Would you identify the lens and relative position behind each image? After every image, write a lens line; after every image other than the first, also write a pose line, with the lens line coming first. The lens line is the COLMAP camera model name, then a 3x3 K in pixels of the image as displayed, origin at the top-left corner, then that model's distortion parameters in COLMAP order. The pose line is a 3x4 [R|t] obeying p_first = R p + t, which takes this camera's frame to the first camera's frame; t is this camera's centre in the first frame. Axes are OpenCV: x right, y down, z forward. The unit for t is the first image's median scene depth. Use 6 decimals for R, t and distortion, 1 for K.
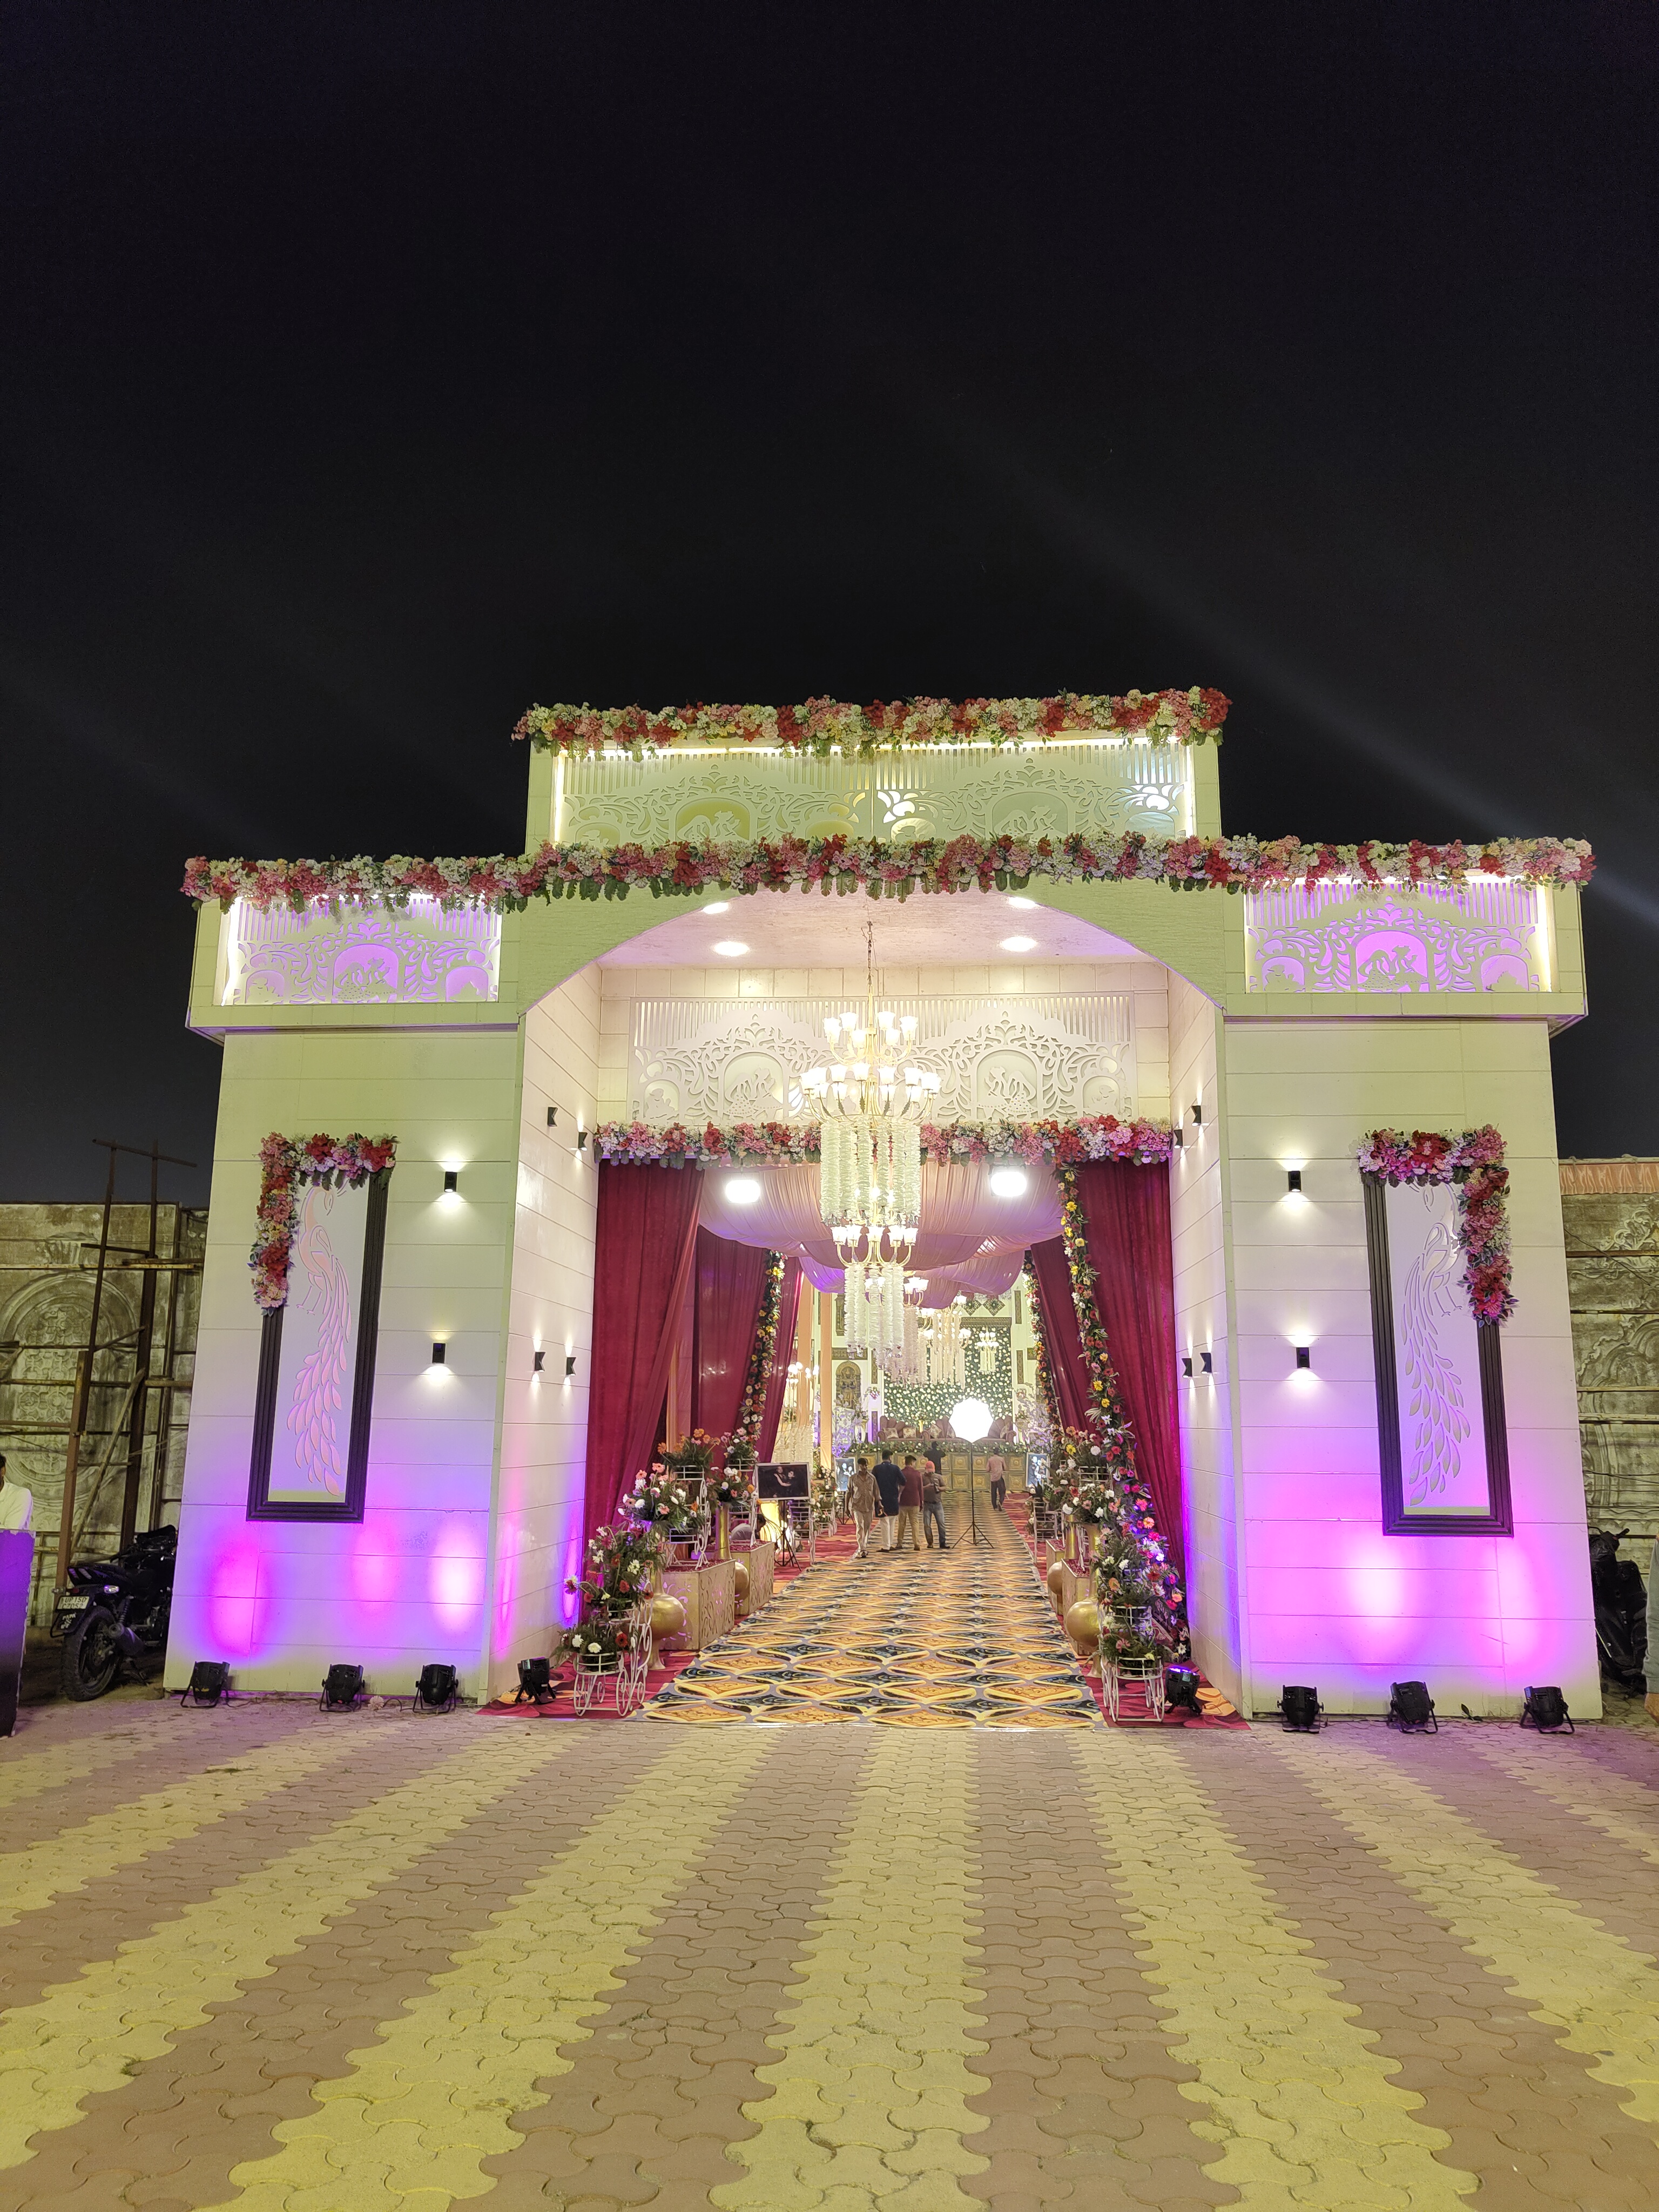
lens RADIAL K [[1676.8, 0, 829.5], [0, 1676.8, 1106.0], [0, 0, 1]] dist [0.097167, -0.345195]
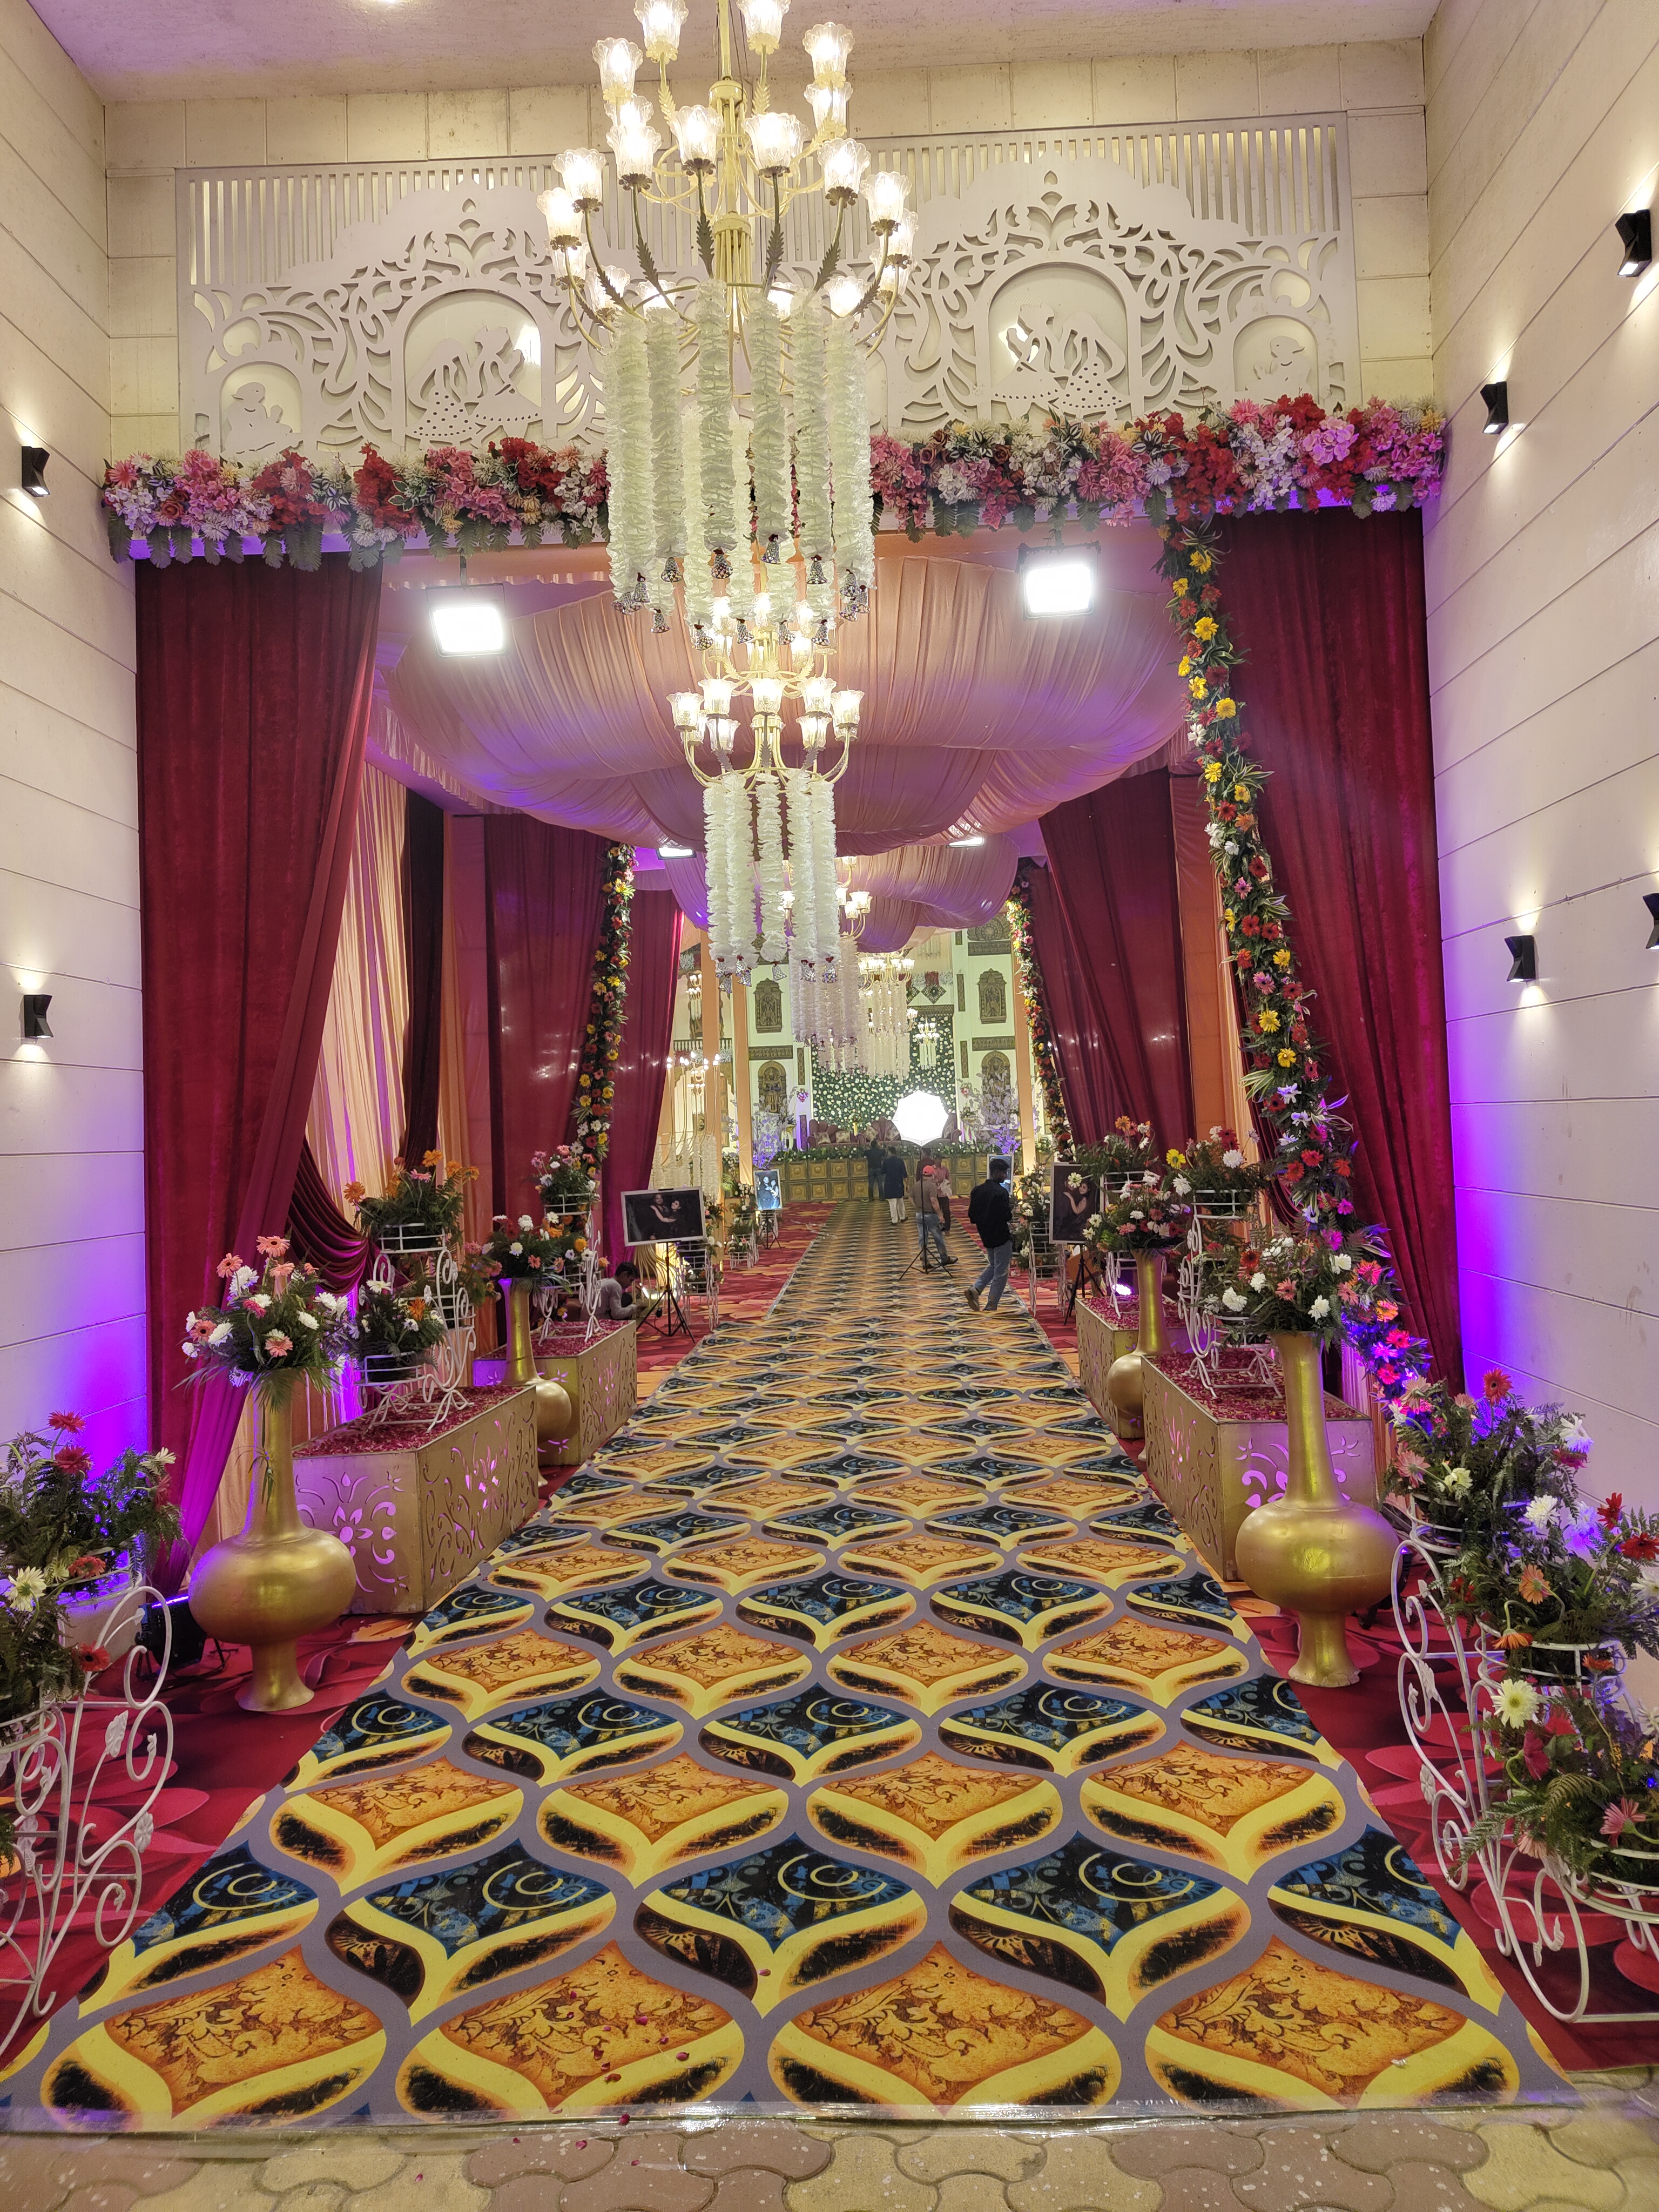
lens RADIAL K [[1676.8, 0, 829.5], [0, 1676.8, 1106.0], [0, 0, 1]] dist [0.097167, -0.345195]
pose [[0.998334, -0.040908, 0.040691, 0.023653], [0.033306, 0.984438, 0.172545, 0.116665], [-0.047117, -0.170903, 0.984161, 0.609047]]
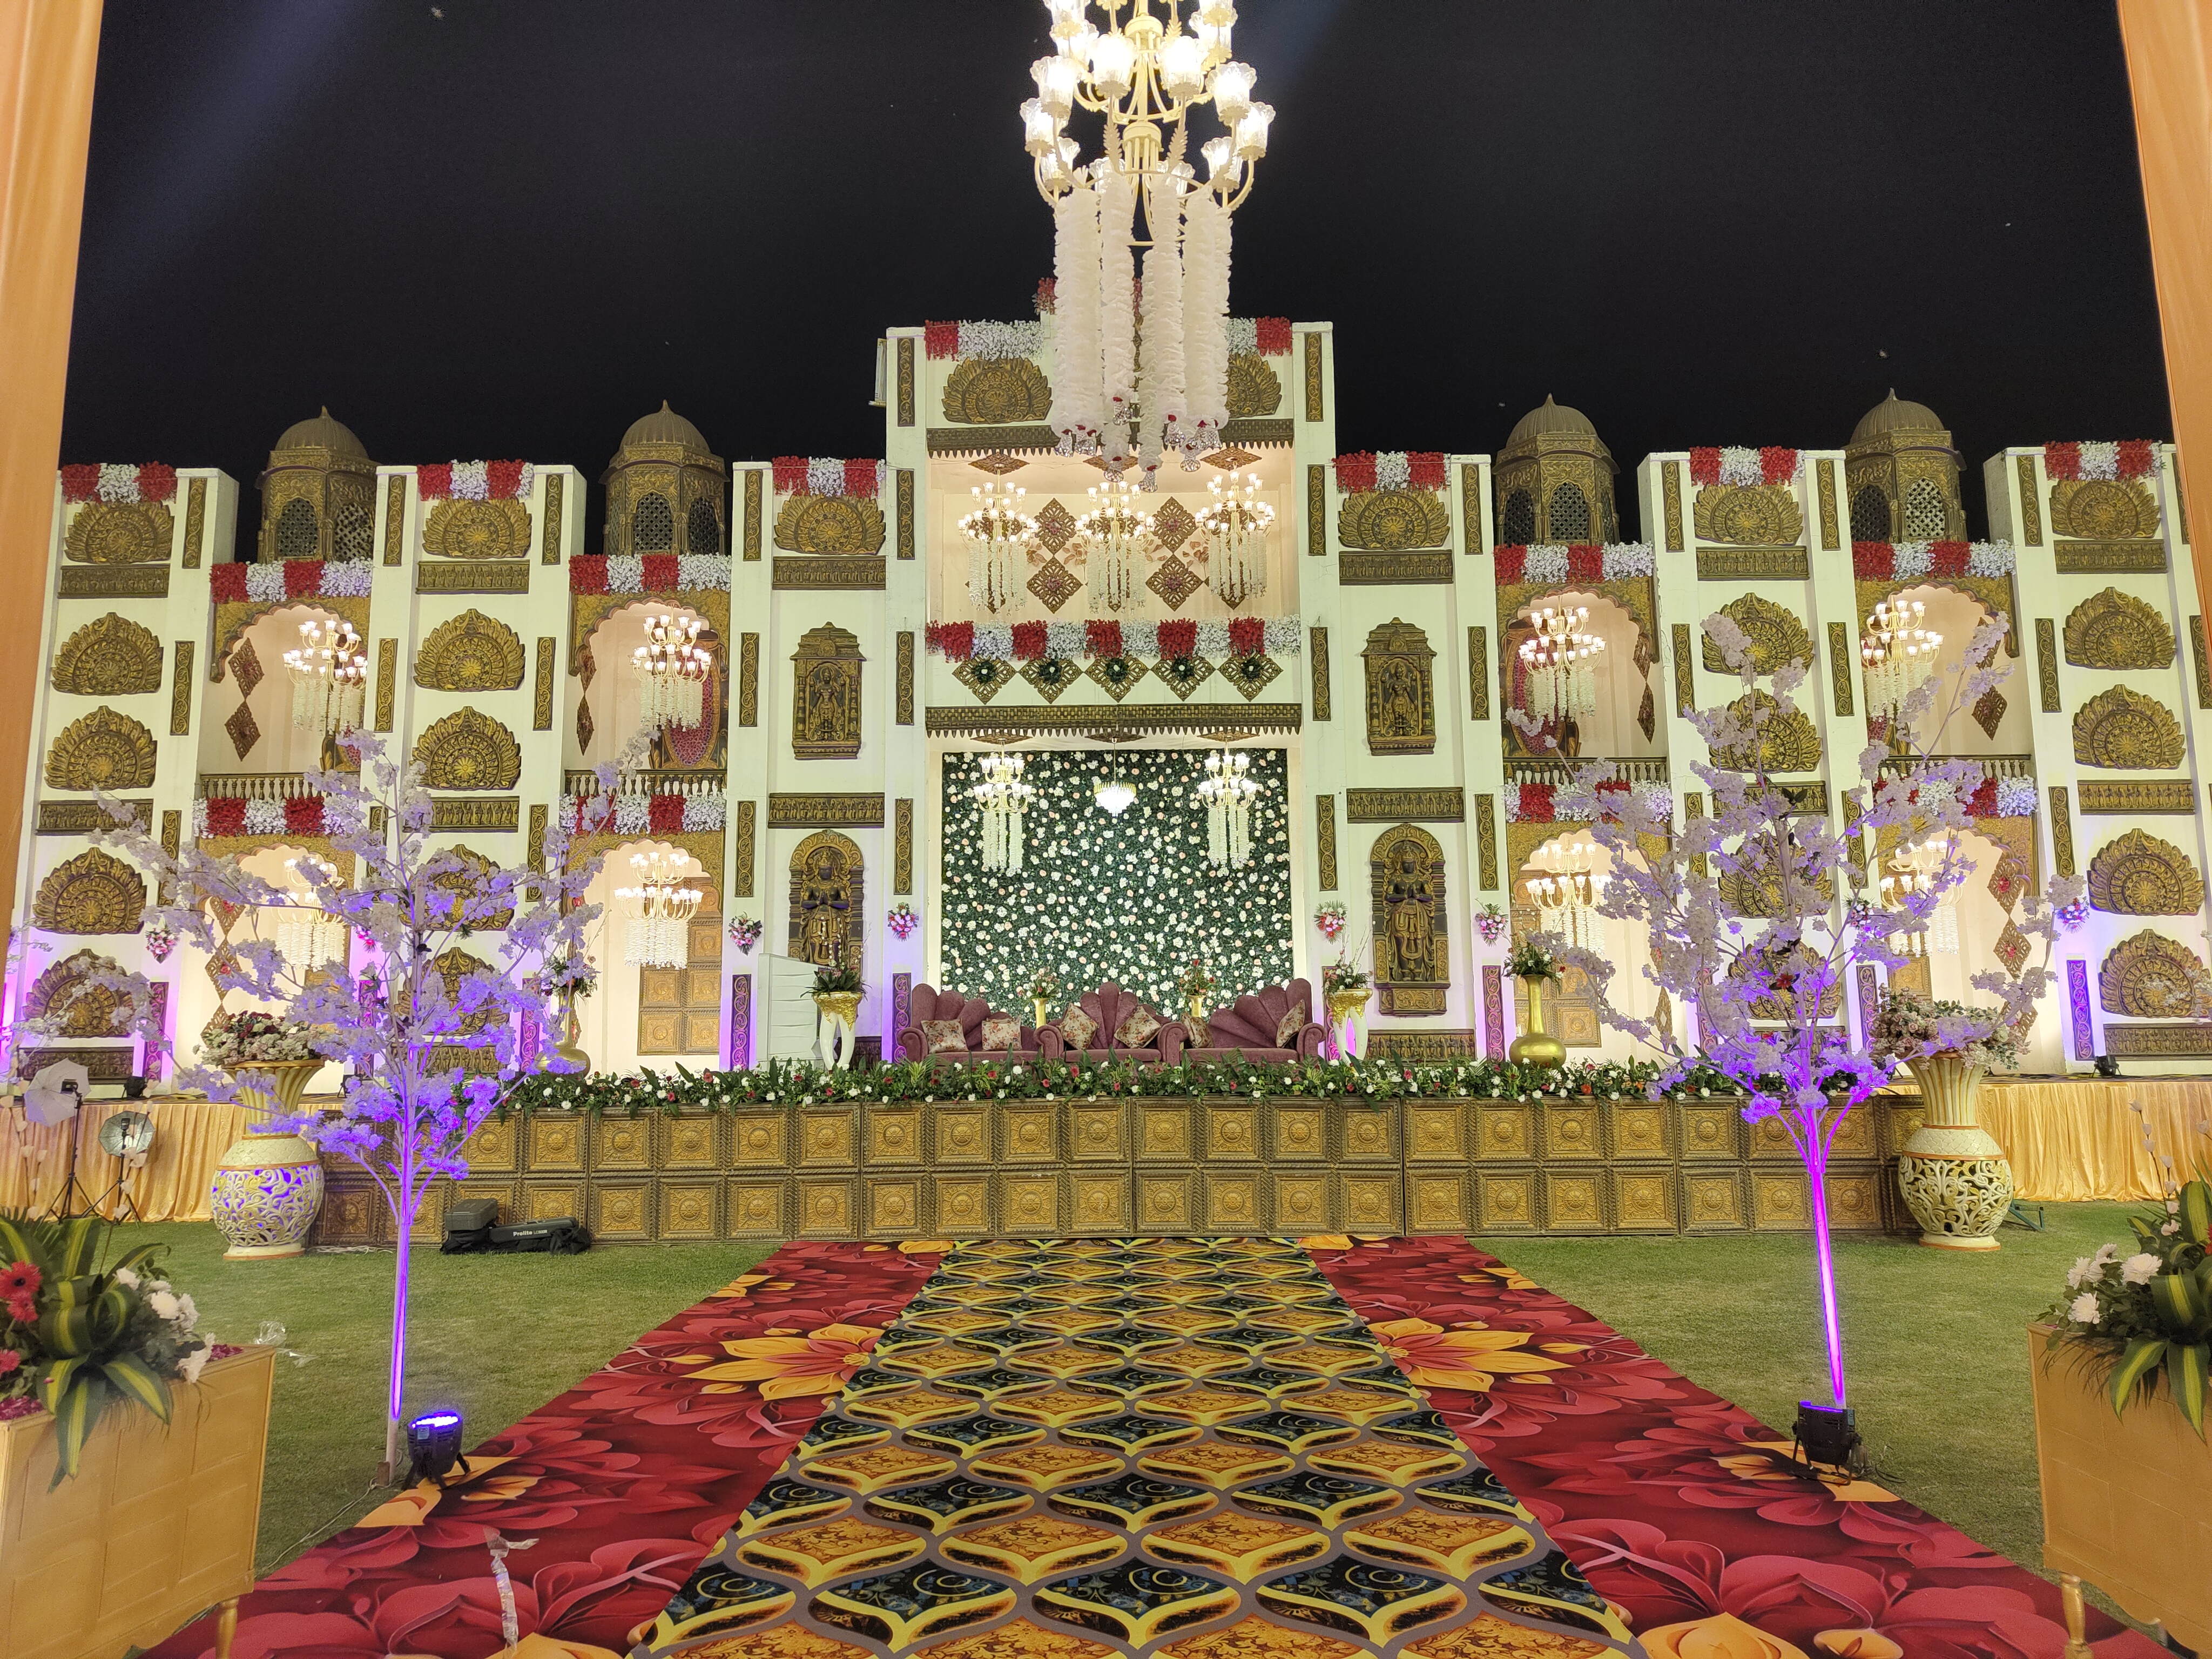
lens RADIAL K [[1676.8, 0, 1106.0], [0, 1676.8, 829.5], [0, 0, 1]] dist [0.097167, -0.345195]
pose [[0.997580, -0.003312, 0.069442, 0.217036], [-0.000966, 0.998108, 0.061474, 0.644336], [-0.069515, -0.061392, 0.995690, 3.238290]]
